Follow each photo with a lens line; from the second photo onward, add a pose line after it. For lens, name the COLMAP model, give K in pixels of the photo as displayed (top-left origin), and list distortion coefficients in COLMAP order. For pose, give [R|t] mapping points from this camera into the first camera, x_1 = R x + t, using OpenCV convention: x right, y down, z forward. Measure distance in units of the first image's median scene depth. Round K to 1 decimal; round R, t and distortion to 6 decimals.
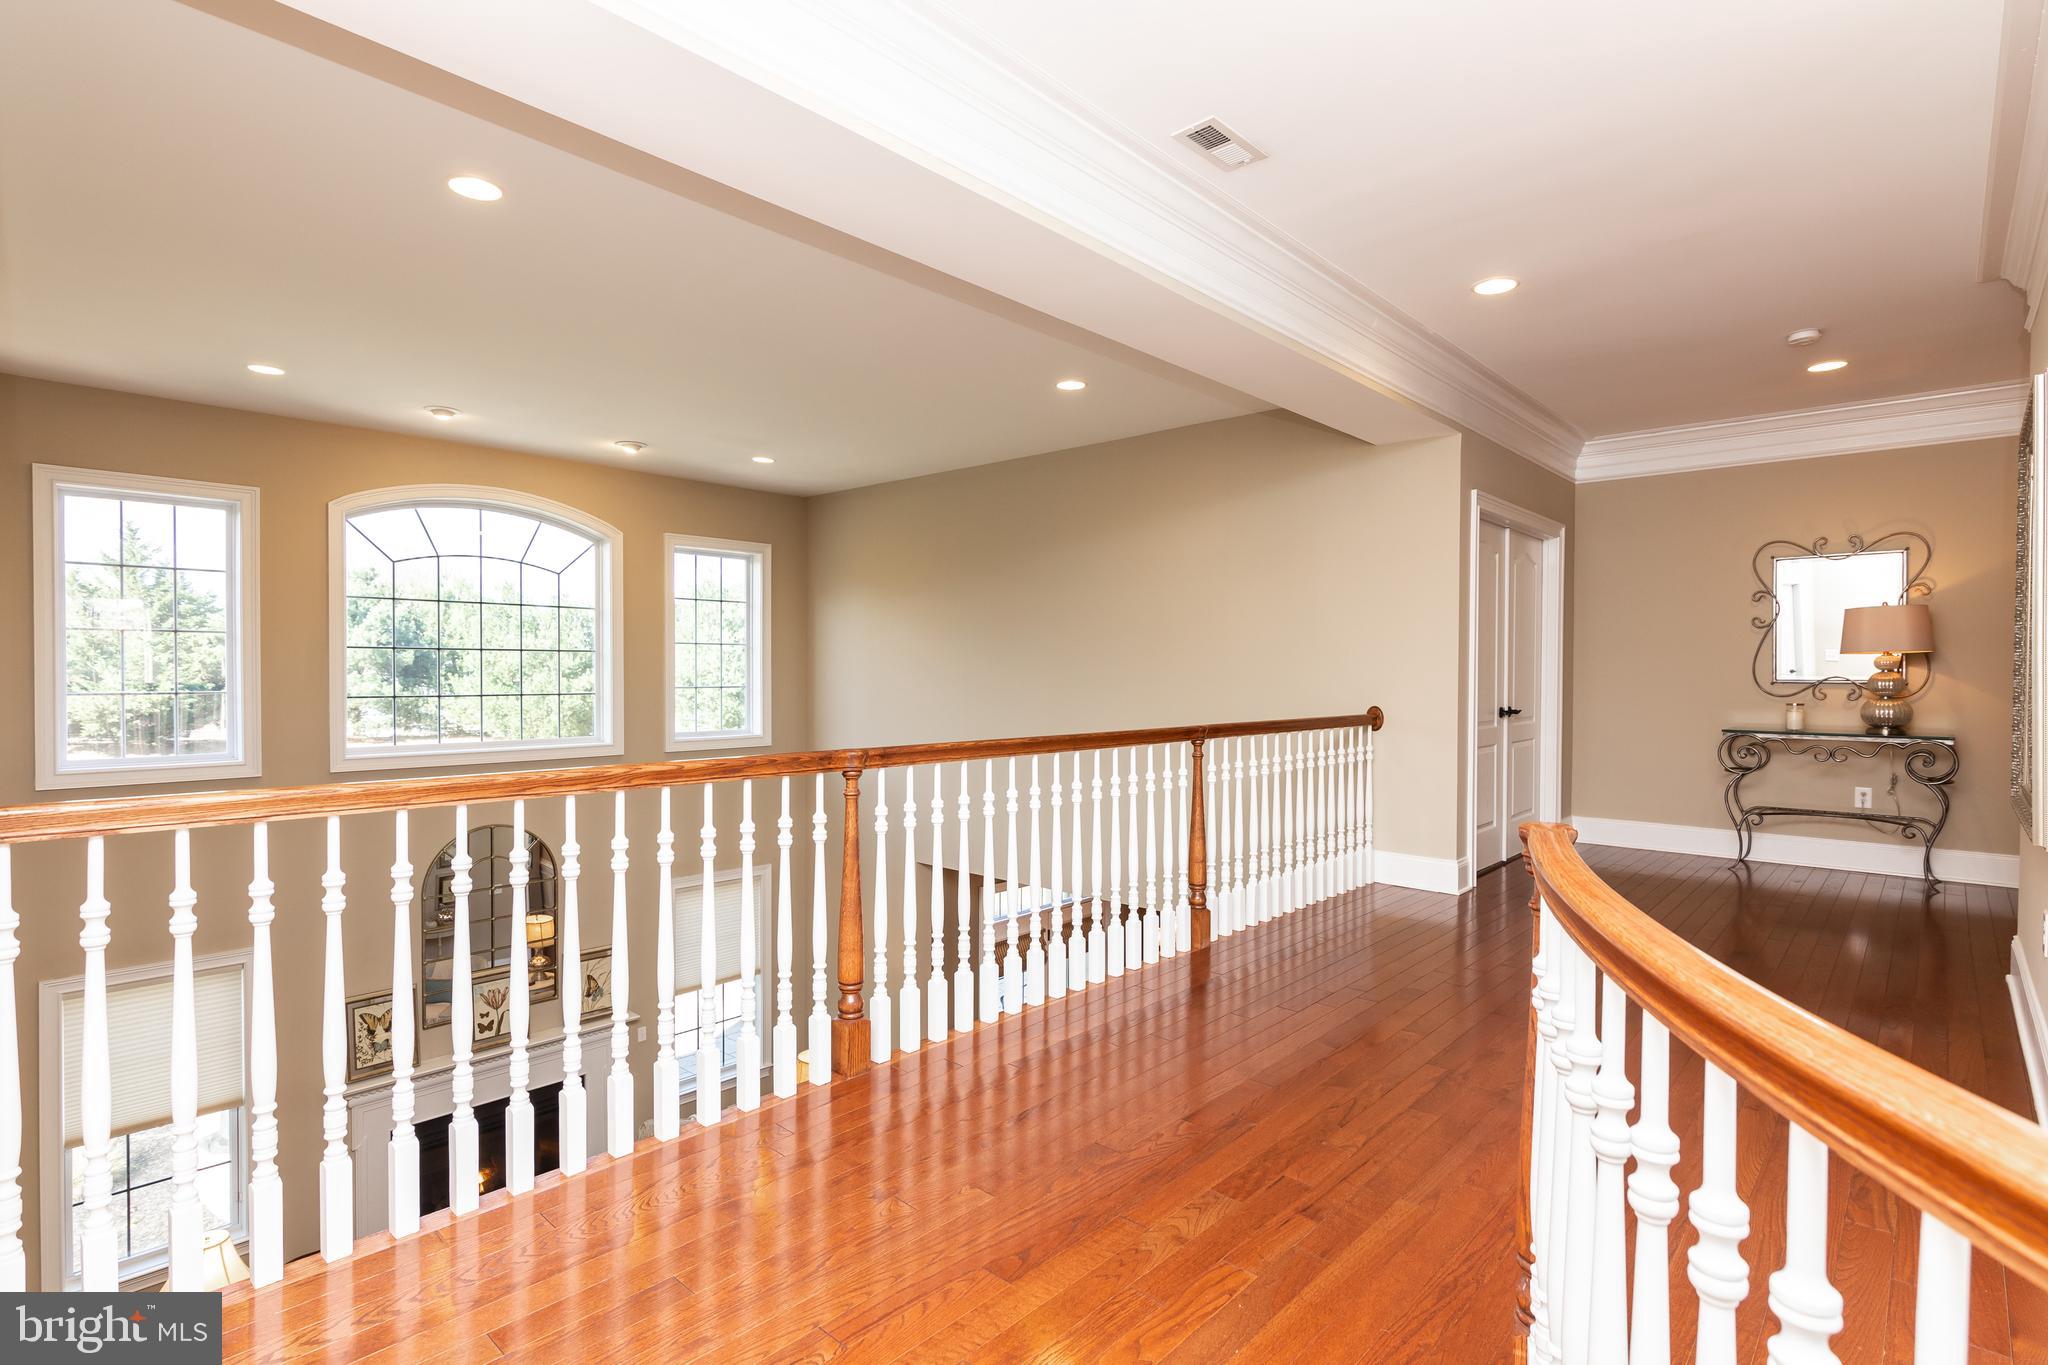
lens RADIAL K [[994.8, 0, 1016.9], [0, 994.8, 689.5], [0, 0, 1]] dist [0.002683, -0.000664]
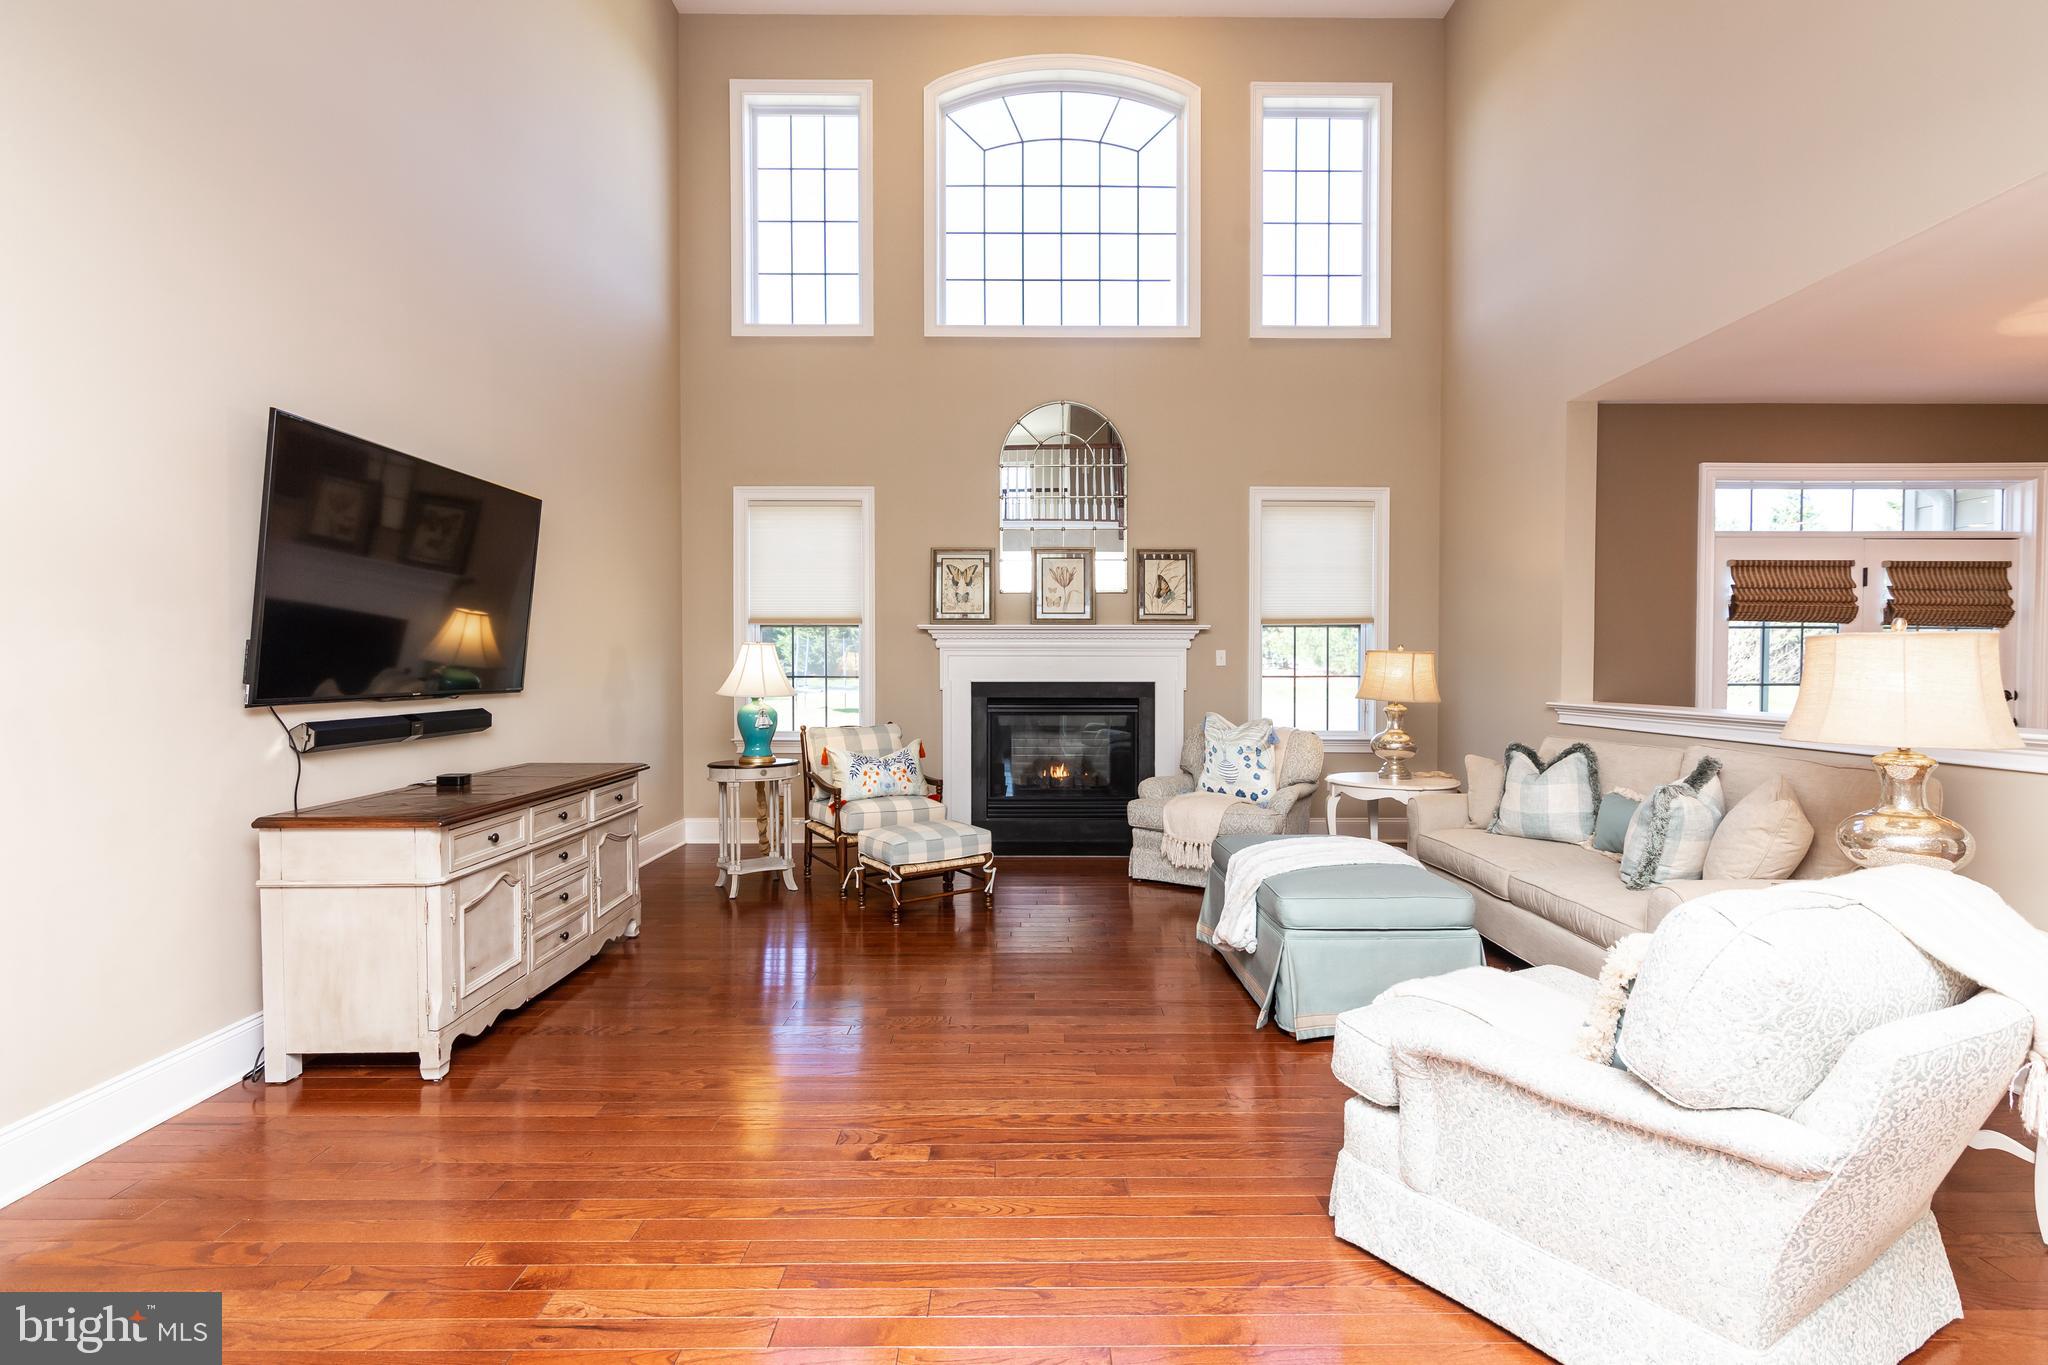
lens RADIAL K [[941.9, 0, 1030.7], [0, 941.9, 682.8], [0, 0, 1]] dist [-0.000460, 0.002584]
pose [[0.682552, 0.006090, -0.730811, 0.118539], [-0.009684, 0.999953, -0.000713, 0.364100], [0.730773, 0.007564, 0.682579, 0.298473]]
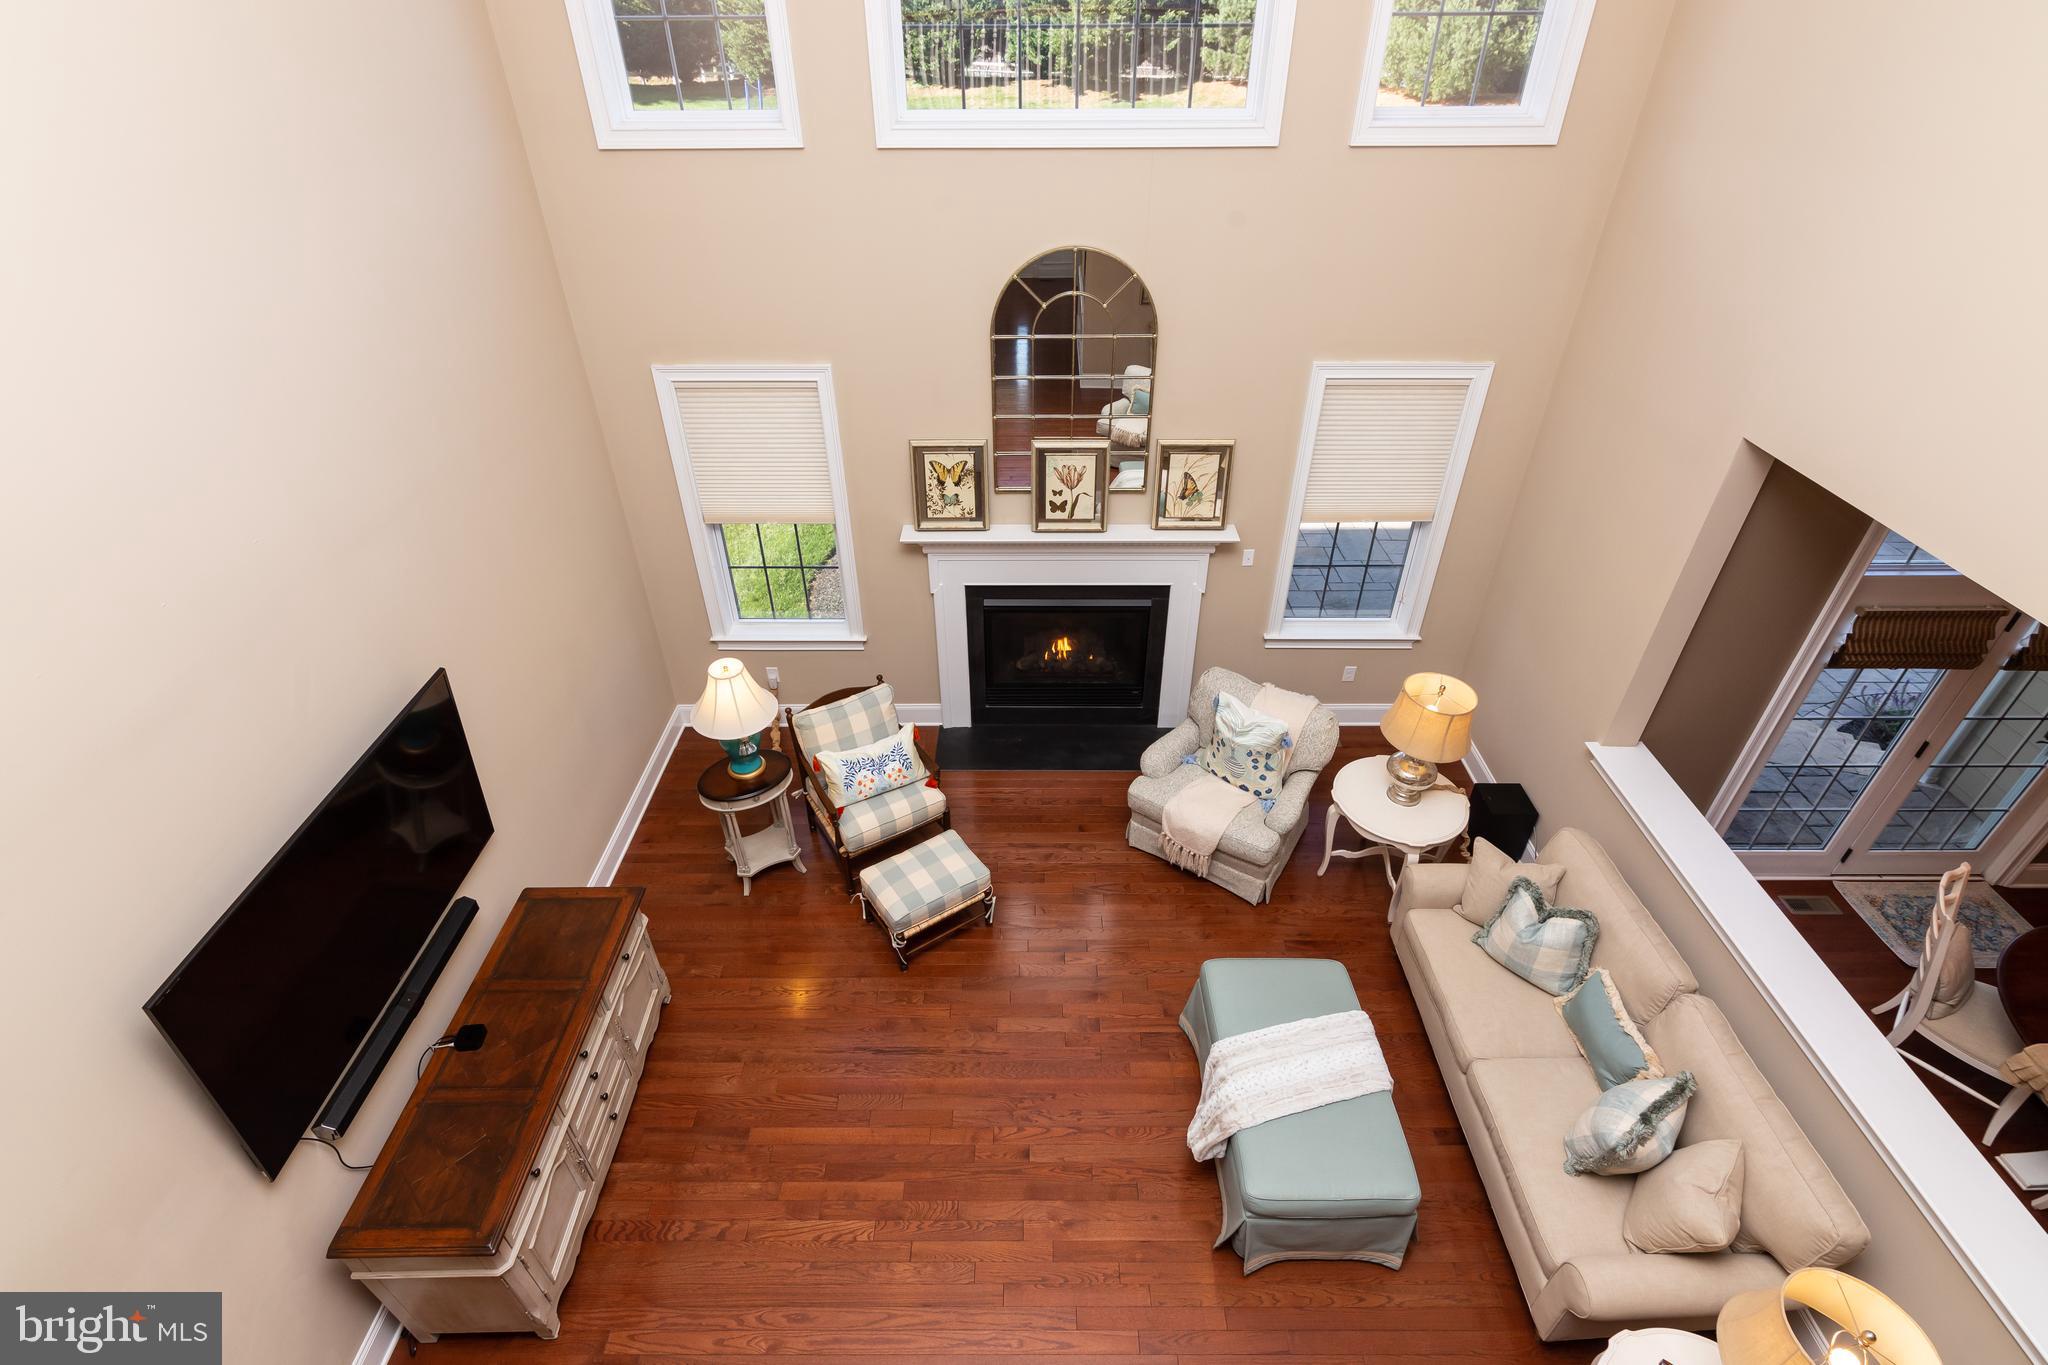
lens RADIAL K [[941.9, 0, 1034.7], [0, 941.9, 689.8], [0, 0, 1]] dist [-0.000460, 0.002584]
pose [[0.677169, 0.429117, -0.597747, -0.004087], [-0.007007, 0.816070, 0.577911, 0.004909], [0.735795, -0.387155, 0.555624, 0.419013]]
